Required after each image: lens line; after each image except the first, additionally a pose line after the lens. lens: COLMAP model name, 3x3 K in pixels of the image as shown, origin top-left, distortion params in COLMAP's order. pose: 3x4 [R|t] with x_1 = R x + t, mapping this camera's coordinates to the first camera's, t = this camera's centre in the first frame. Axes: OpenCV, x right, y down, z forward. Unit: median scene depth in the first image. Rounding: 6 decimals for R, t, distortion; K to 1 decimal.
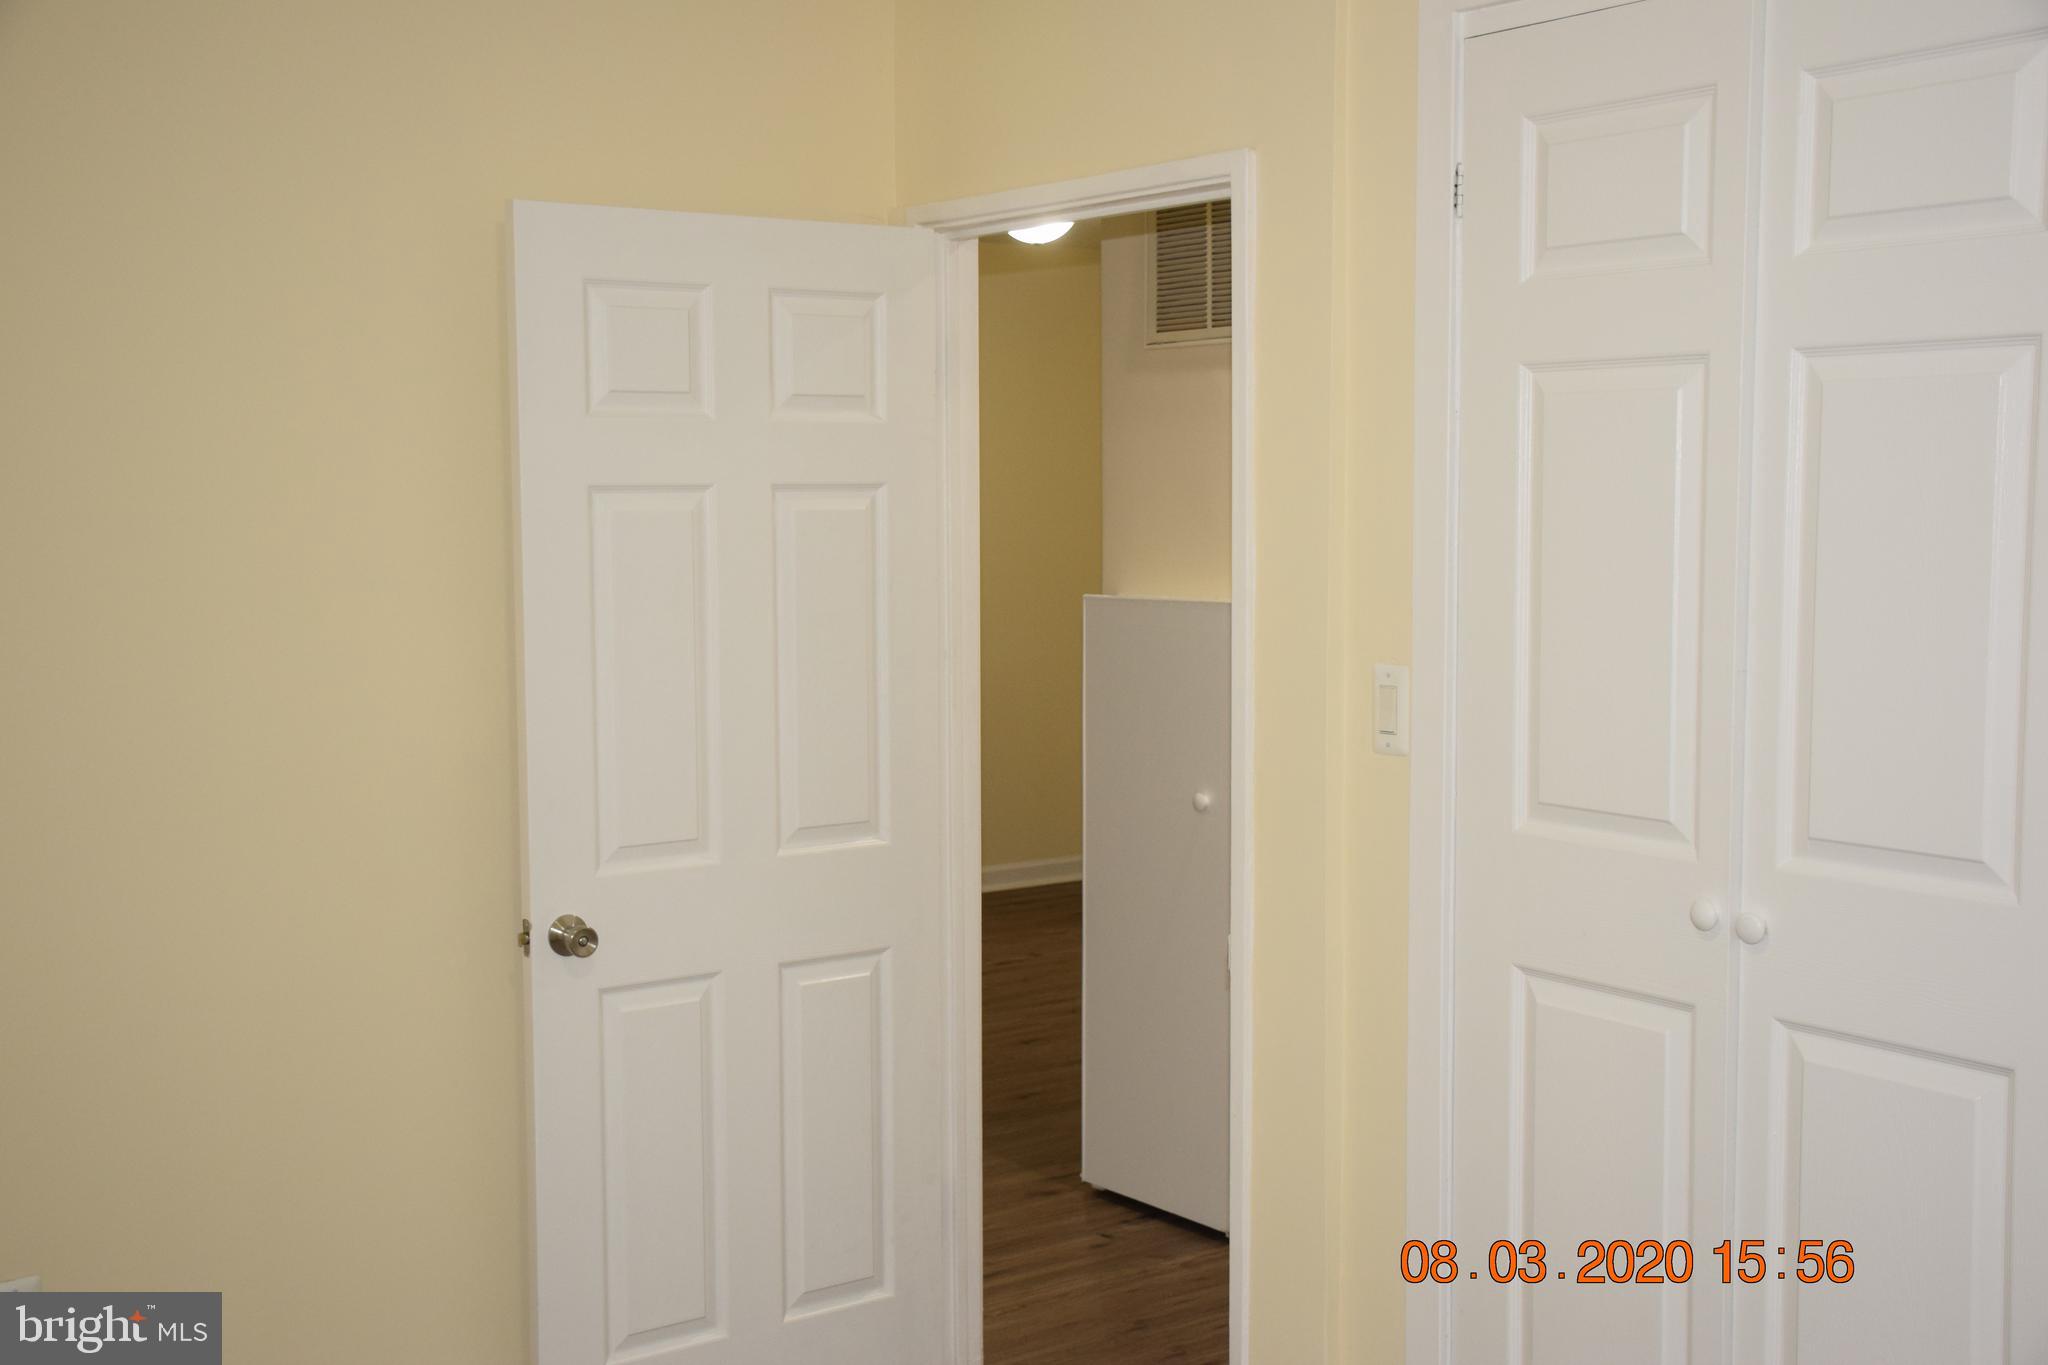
lens RADIAL K [[2355.0, 0, 1024.0], [0, 2355.0, 682.5], [0, 0, 1]] dist [0.079503, -0.009740]
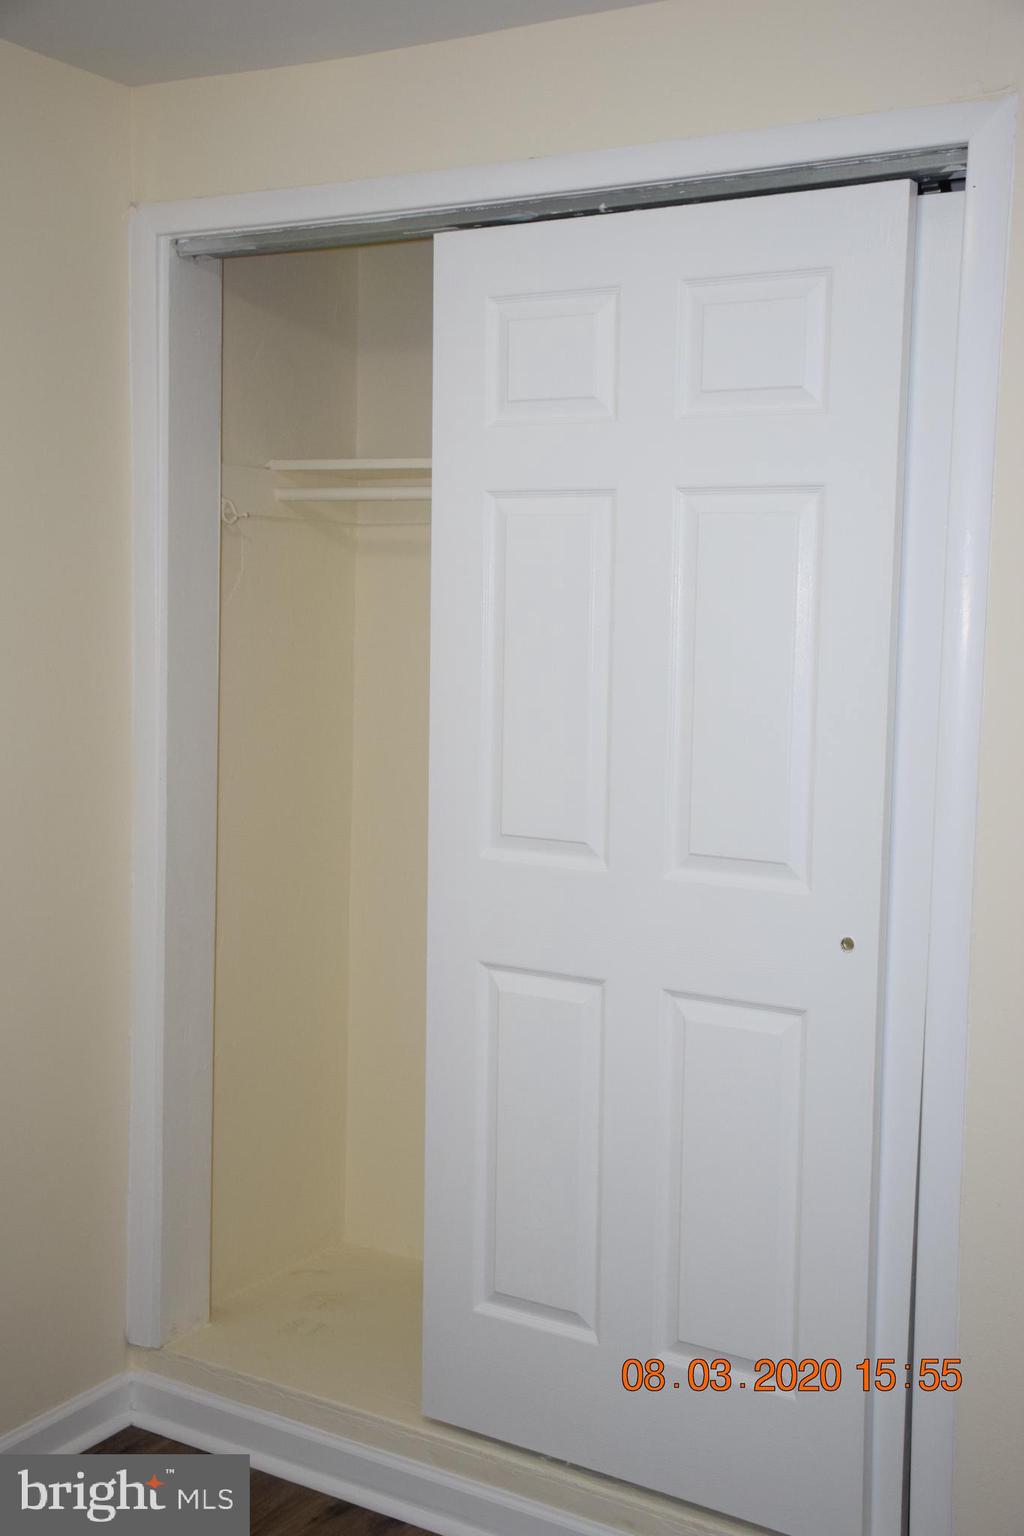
lens RADIAL K [[1711.0, 0, 511.8], [0, 1711.0, 728.4], [0, 0, 1]] dist [0.019345, 0.002728]
pose [[0.934530, -0.016881, 0.355484, -0.106420], [0.016432, 0.999856, 0.004280, -0.010776], [-0.355505, 0.001842, 0.934673, 0.132914]]
